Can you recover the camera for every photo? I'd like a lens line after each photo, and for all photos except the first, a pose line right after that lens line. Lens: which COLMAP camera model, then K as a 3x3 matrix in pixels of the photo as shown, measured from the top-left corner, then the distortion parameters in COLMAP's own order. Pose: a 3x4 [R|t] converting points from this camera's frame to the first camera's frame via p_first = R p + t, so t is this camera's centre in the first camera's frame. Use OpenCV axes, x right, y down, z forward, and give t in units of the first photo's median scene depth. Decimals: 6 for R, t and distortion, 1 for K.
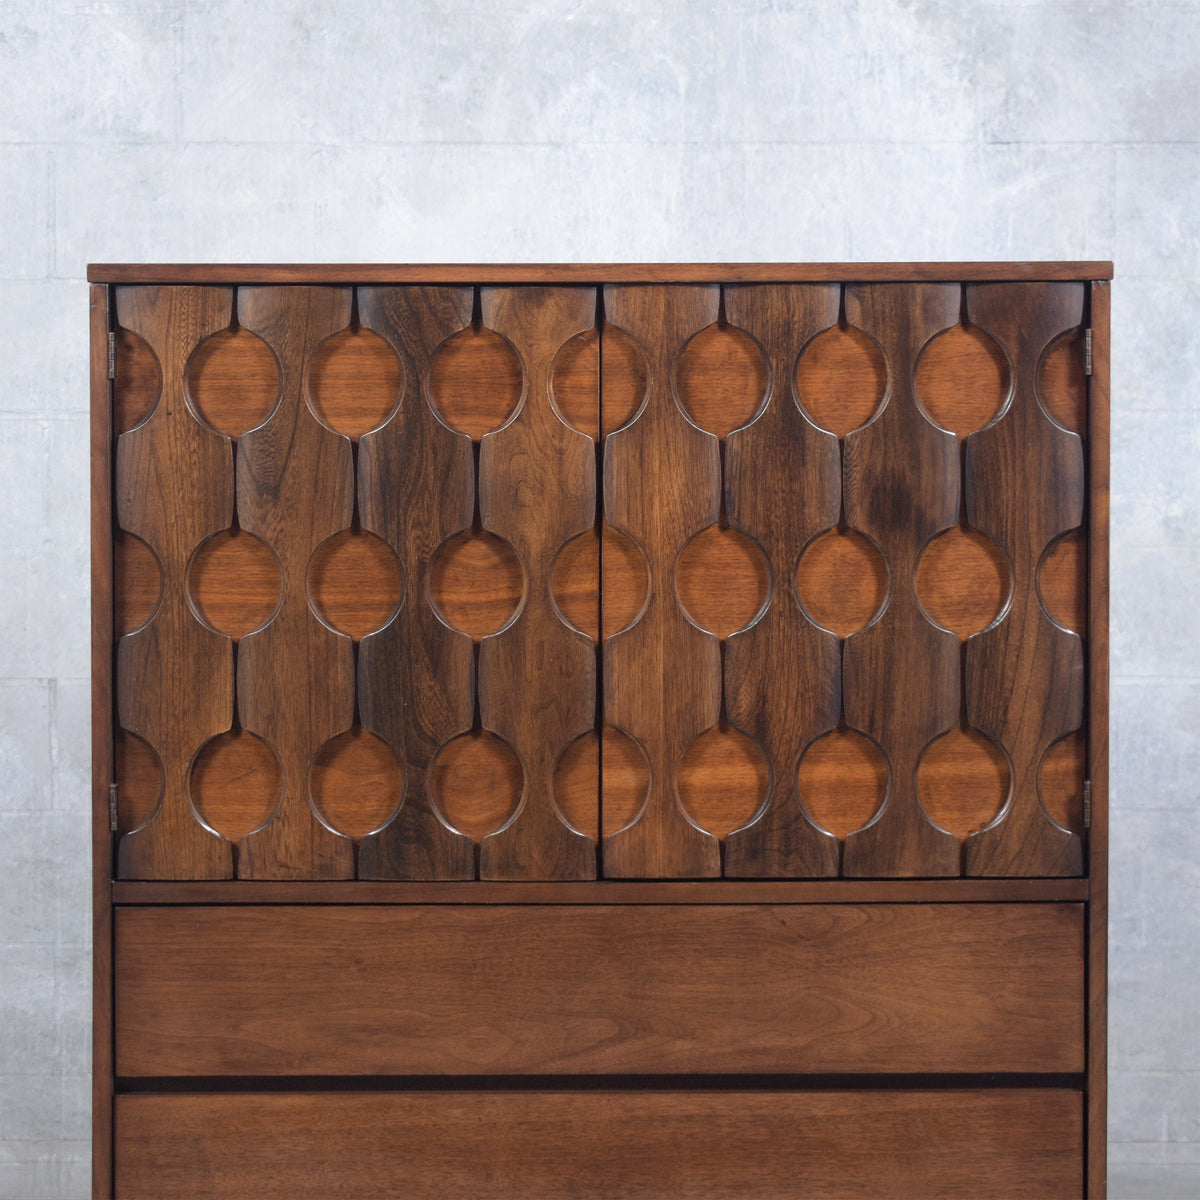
lens RADIAL K [[3966.9, 0, 649.0], [0, 3966.9, 575.3], [0, 0, 1]] dist [0.008911, 0.000000]
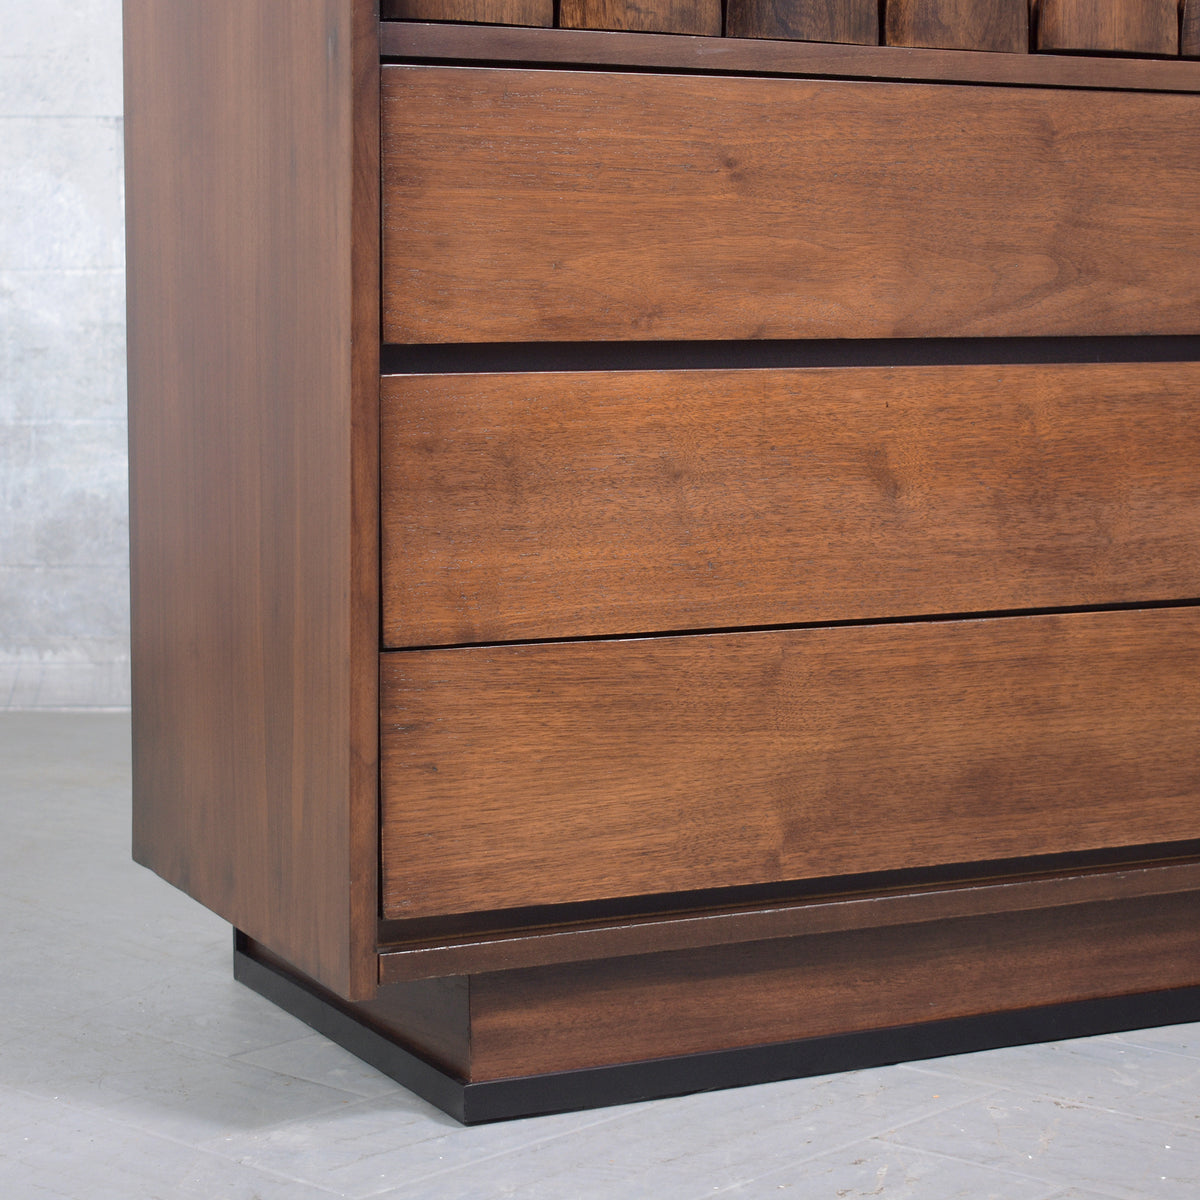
lens RADIAL K [[2837.3, 0, 595.2], [0, 2837.3, 618.0], [0, 0, 1]] dist [-0.036645, 0.000000]
pose [[0.889021, -0.048018, 0.455341, -0.308702], [0.010064, 0.996295, 0.085415, 0.132001], [-0.457755, -0.071353, 0.886211, 0.594723]]
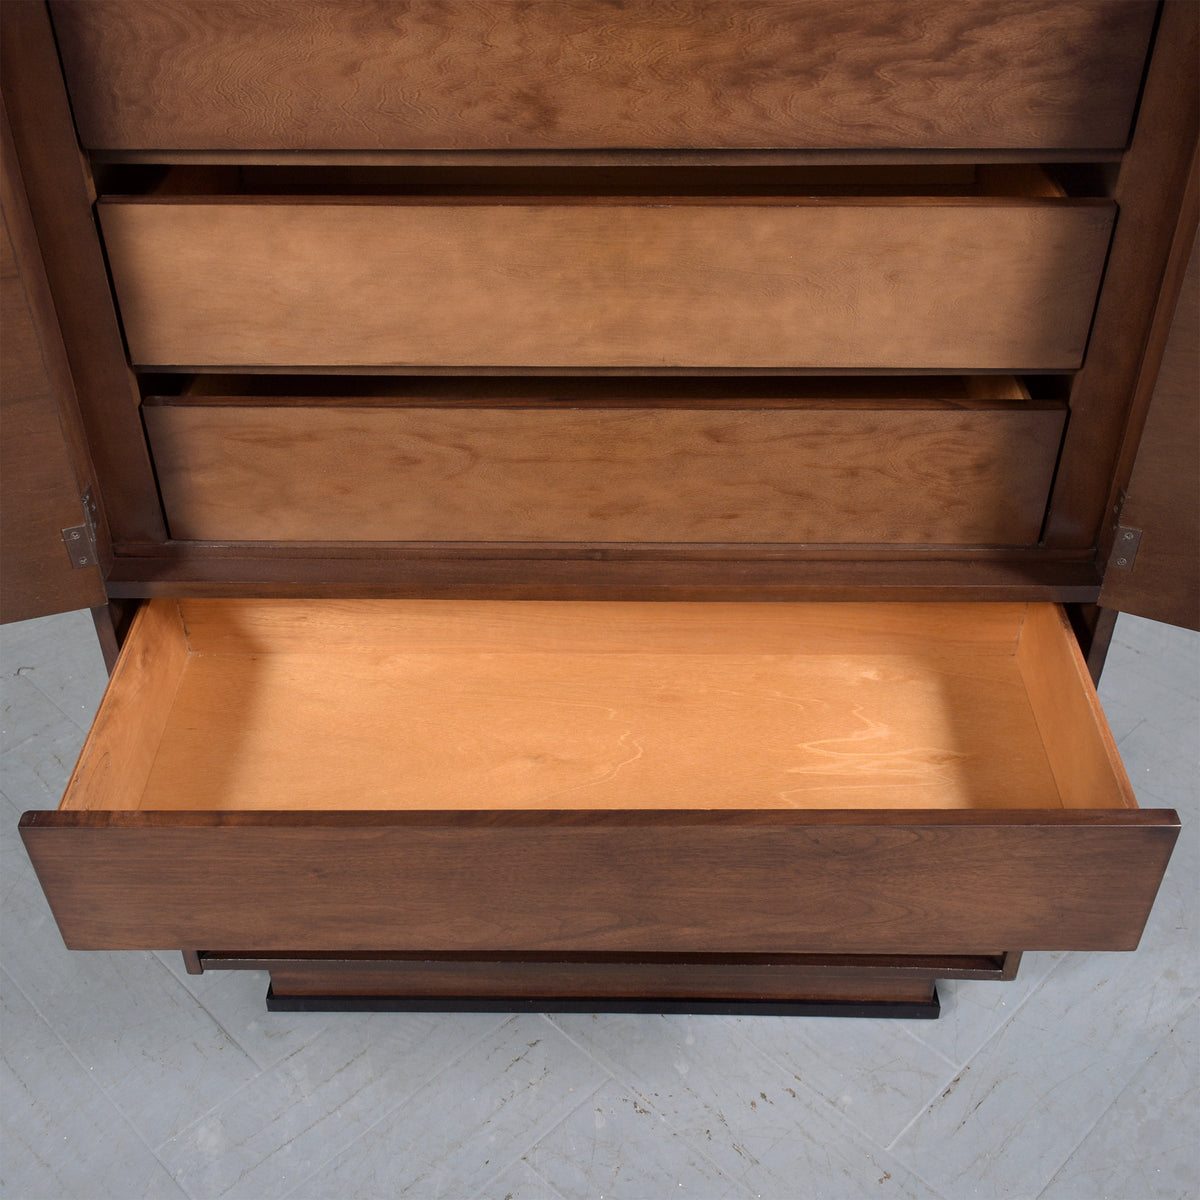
lens RADIAL K [[1460.3, 0, 600.9], [0, 1460.3, 597.4], [0, 0, 1]] dist [0.009501, 0.000000]
pose [[0.999953, -0.009614, -0.000842, -0.010984], [0.008065, 0.784498, 0.620079, -0.144908], [-0.005301, -0.620057, 0.784539, 0.789883]]
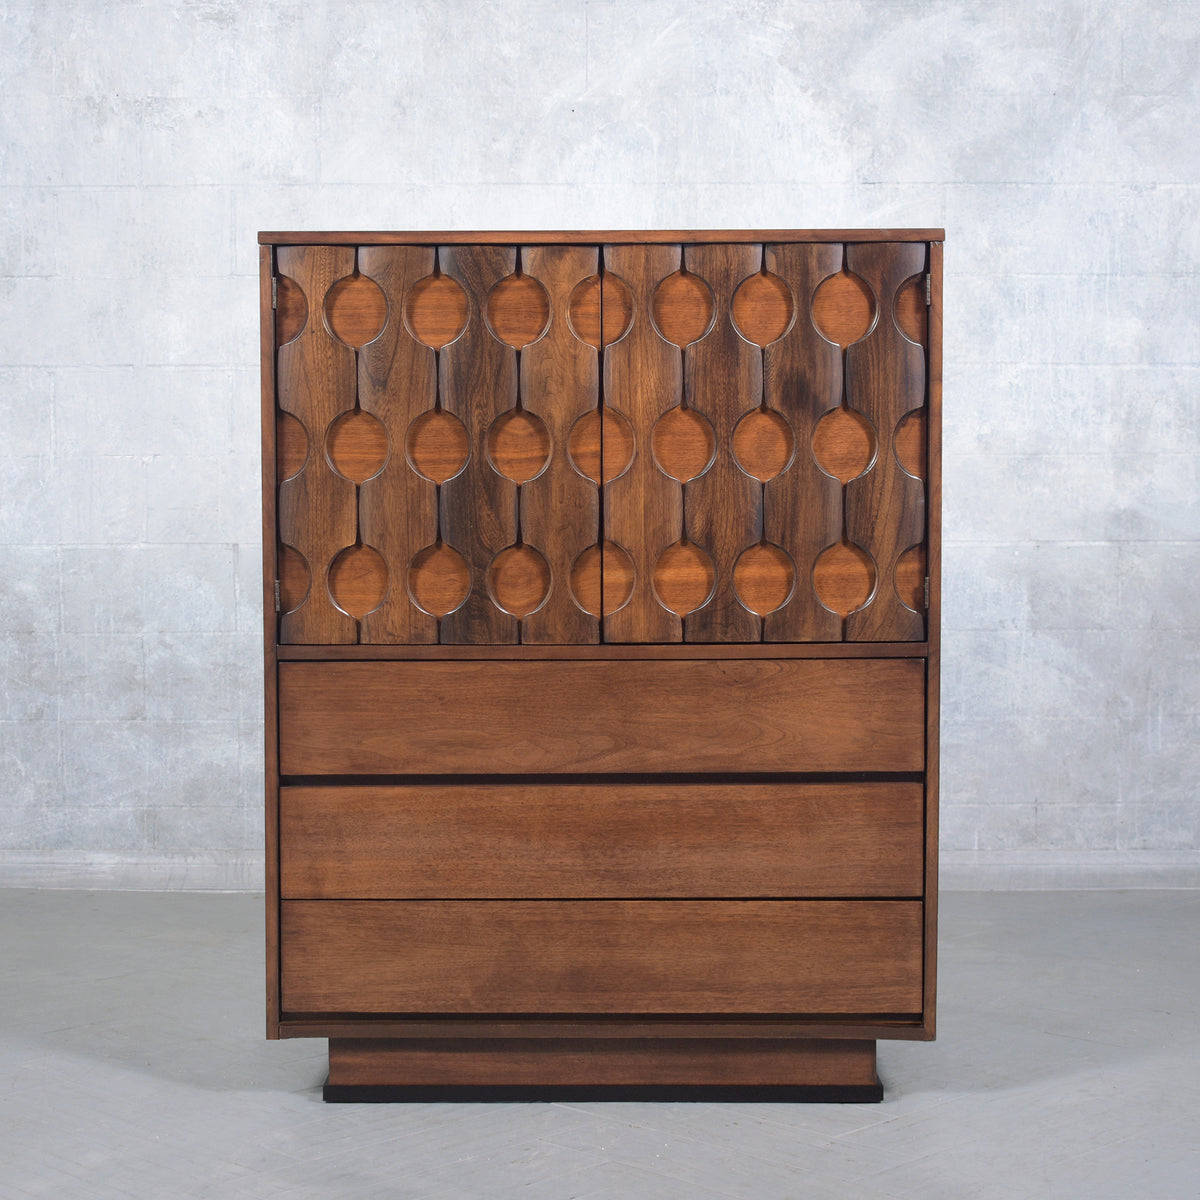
lens RADIAL K [[2647.4, 0, 630.9], [0, 2647.4, 606.9], [0, 0, 1]] dist [-0.052770, 0.000000]
pose [[0.999999, -0.001371, -0.000906, -0.000451], [0.001407, 0.999166, 0.040800, 0.022117], [0.000849, -0.040802, 0.999167, 0.001285]]
